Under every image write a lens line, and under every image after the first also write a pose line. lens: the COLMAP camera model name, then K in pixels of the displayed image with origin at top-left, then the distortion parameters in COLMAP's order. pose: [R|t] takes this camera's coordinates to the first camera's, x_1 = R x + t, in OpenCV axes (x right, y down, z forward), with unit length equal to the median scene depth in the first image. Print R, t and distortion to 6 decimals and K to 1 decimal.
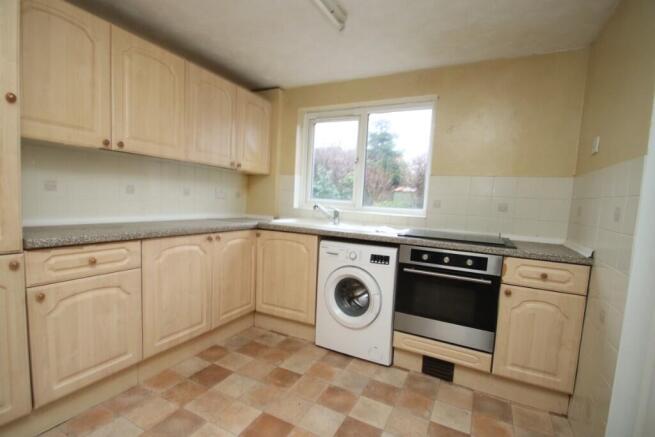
lens RADIAL K [[305.1, 0, 328.5], [0, 305.1, 226.6], [0, 0, 1]] dist [0.025470, -0.031701]
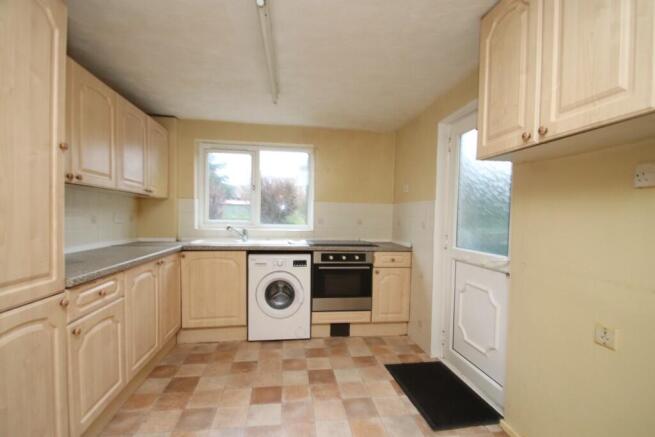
lens RADIAL K [[305.1, 0, 328.5], [0, 305.1, 226.6], [0, 0, 1]] dist [0.025470, -0.031701]
pose [[0.816564, -0.052089, 0.574900, -0.517281], [0.071236, 0.997401, -0.010811, -0.035982], [-0.572843, 0.049781, 0.818152, -0.227510]]
